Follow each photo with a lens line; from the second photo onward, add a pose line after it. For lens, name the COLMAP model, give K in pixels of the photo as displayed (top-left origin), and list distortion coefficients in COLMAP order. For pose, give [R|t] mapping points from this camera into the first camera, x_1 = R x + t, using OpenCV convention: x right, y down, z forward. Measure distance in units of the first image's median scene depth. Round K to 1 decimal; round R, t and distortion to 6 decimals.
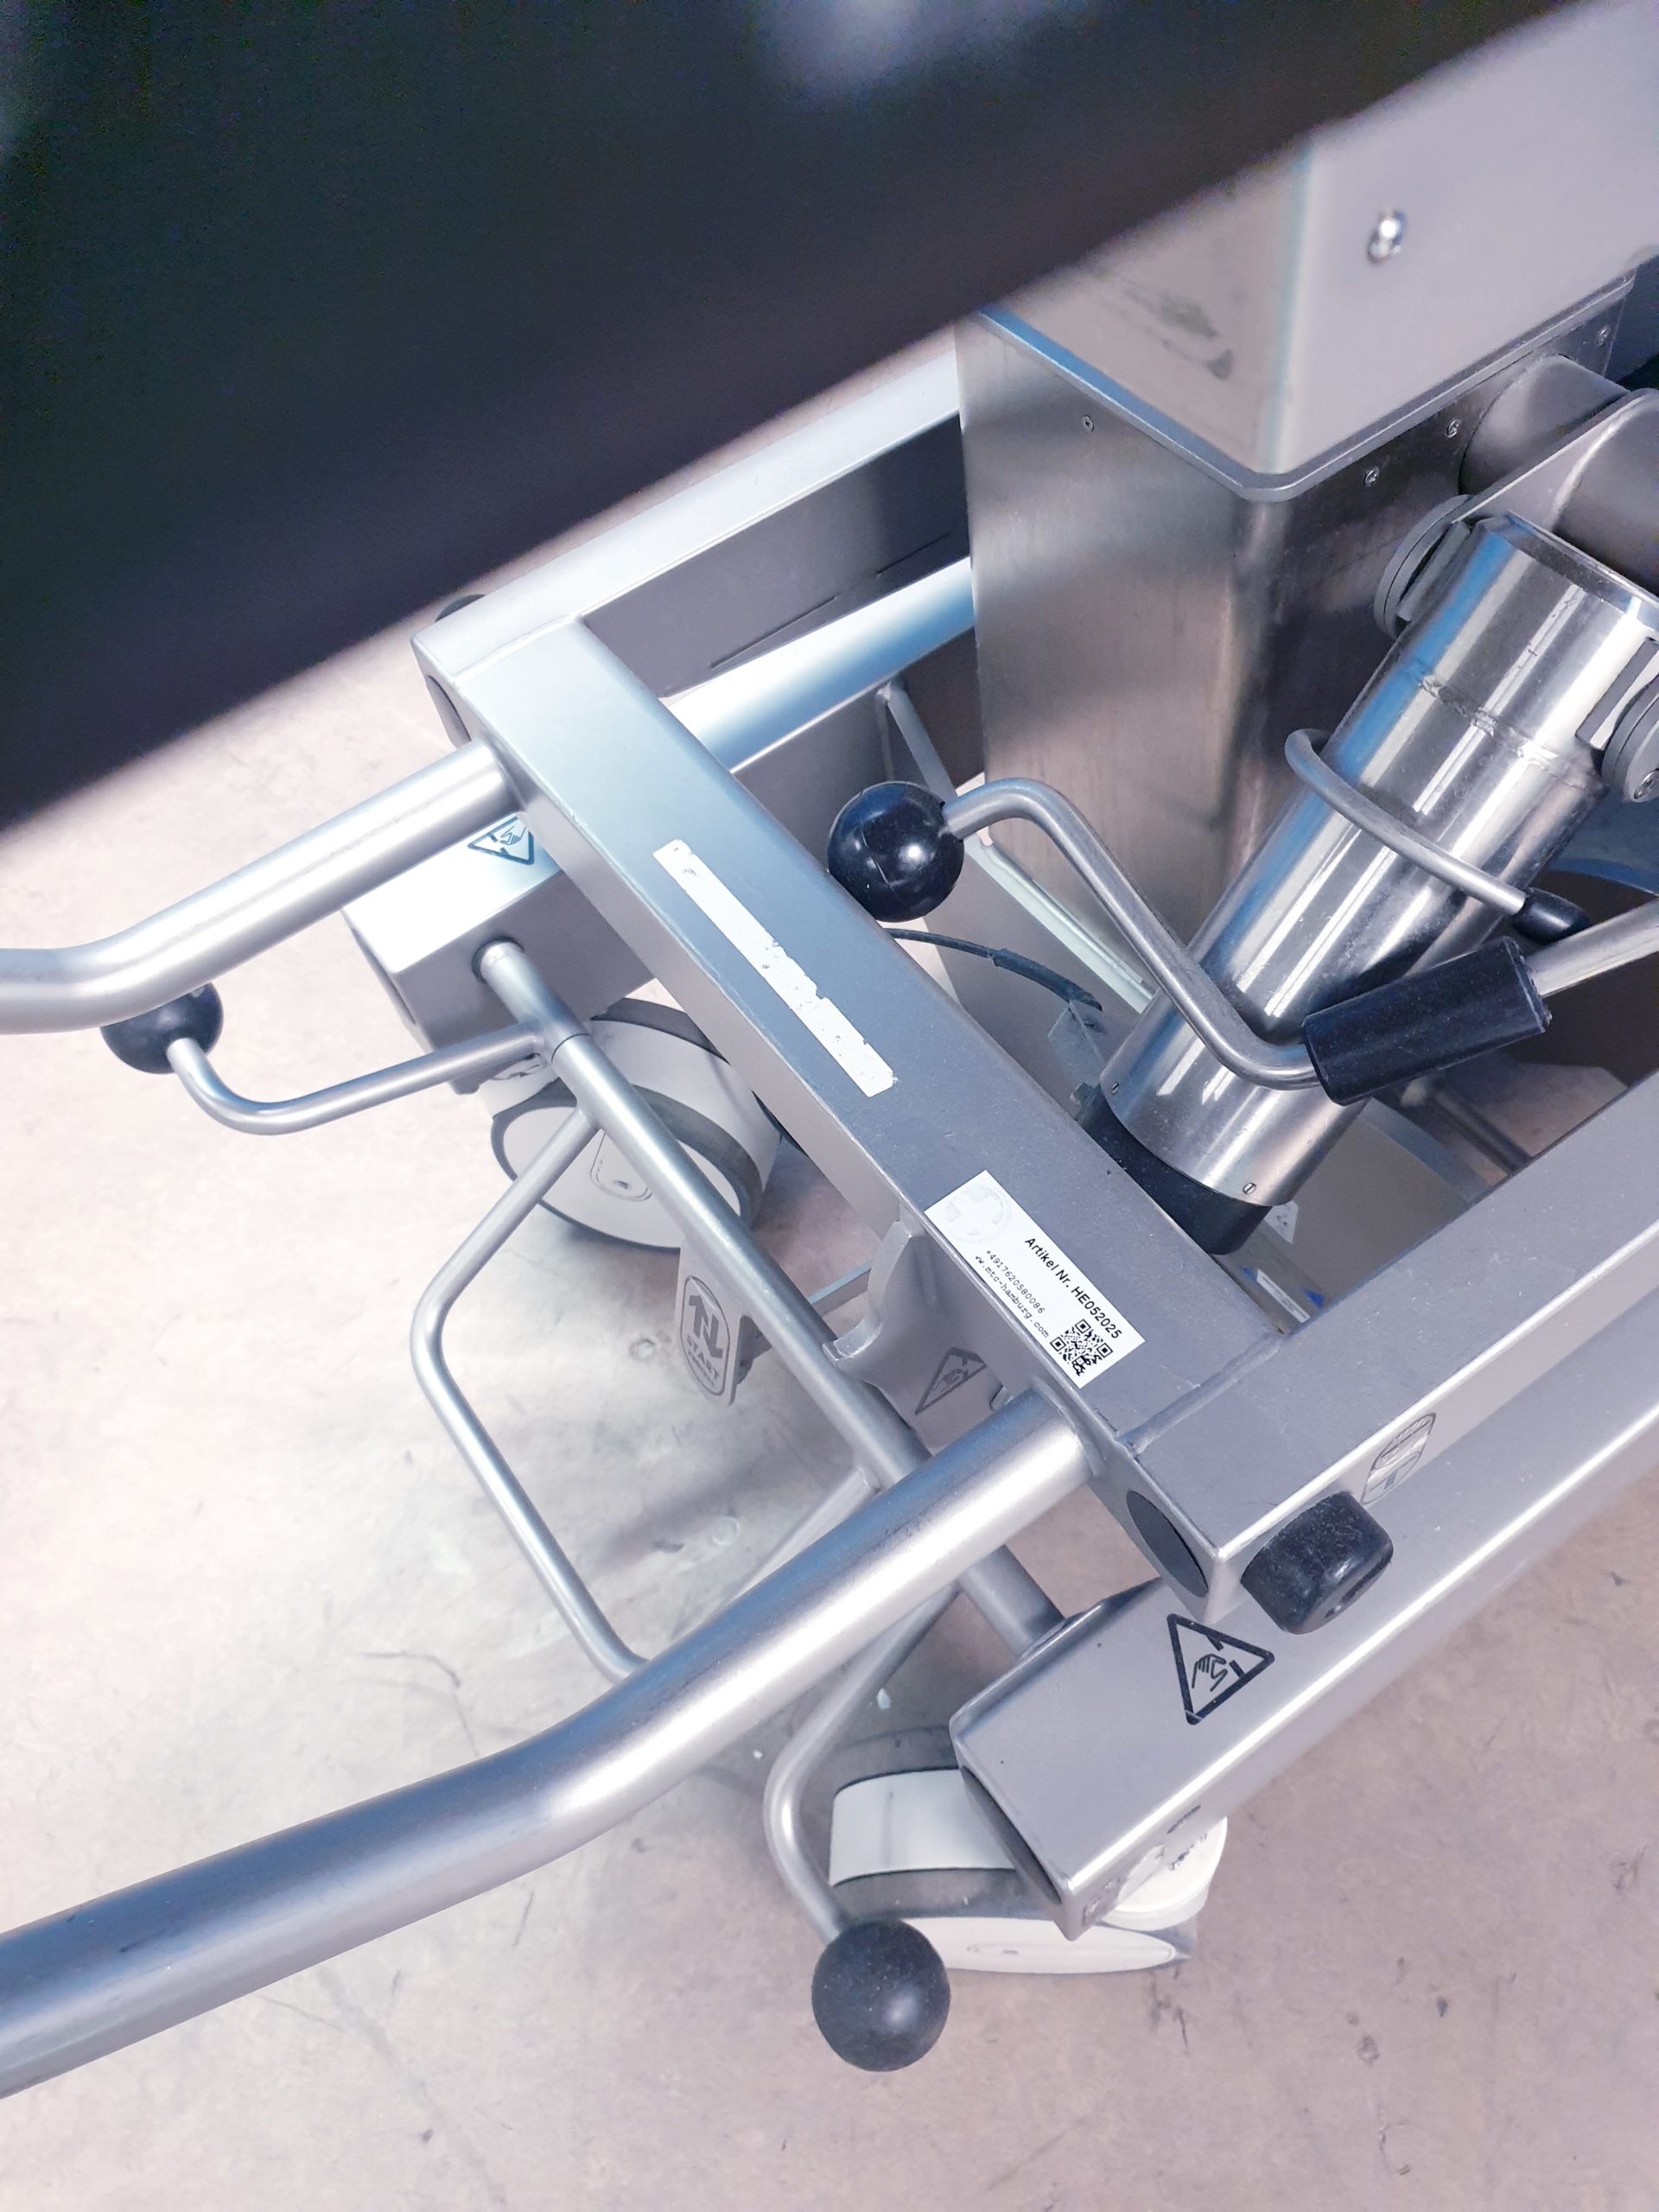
lens RADIAL K [[1656.2, 0, 846.2], [0, 1656.2, 1132.3], [0, 0, 1]] dist [0.032760, -0.069641]
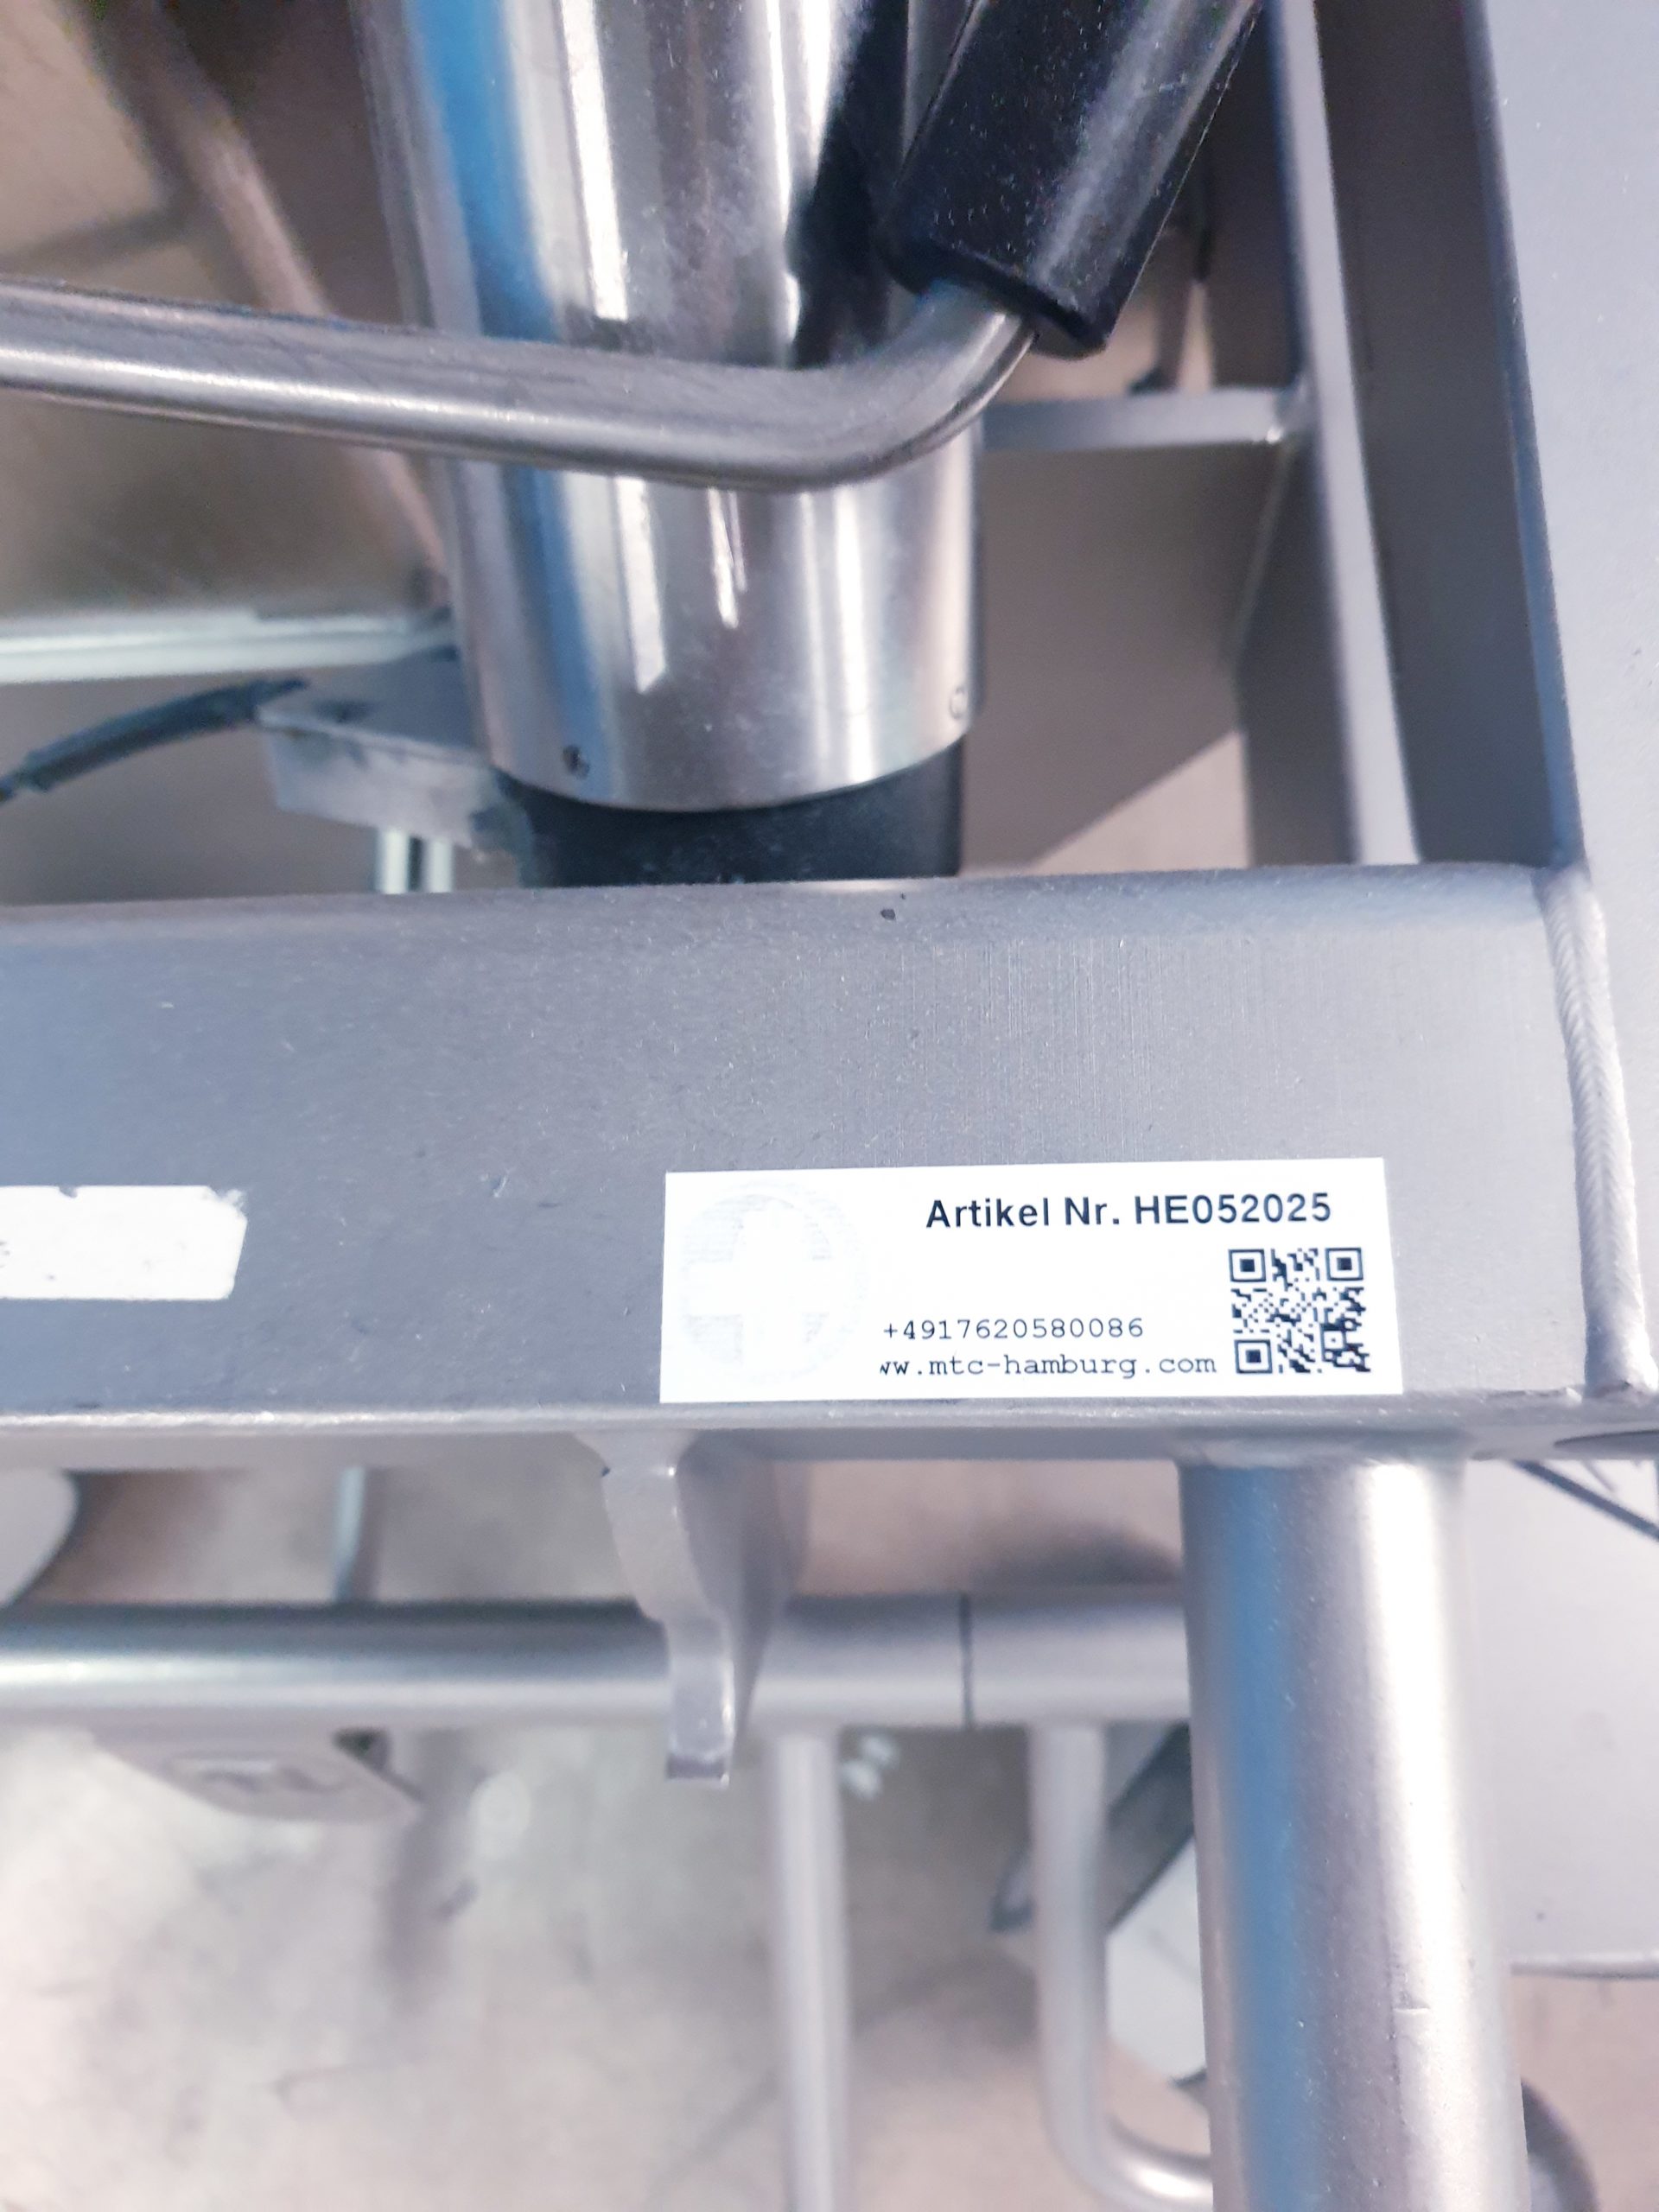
lens RADIAL K [[1656.2, 0, 846.2], [0, 1656.2, 1132.3], [0, 0, 1]] dist [0.032760, -0.069641]
pose [[0.572407, -0.765173, 0.294722, 0.012500], [0.675112, 0.643784, 0.360229, -0.082317], [-0.465375, -0.007227, 0.885084, 0.713852]]
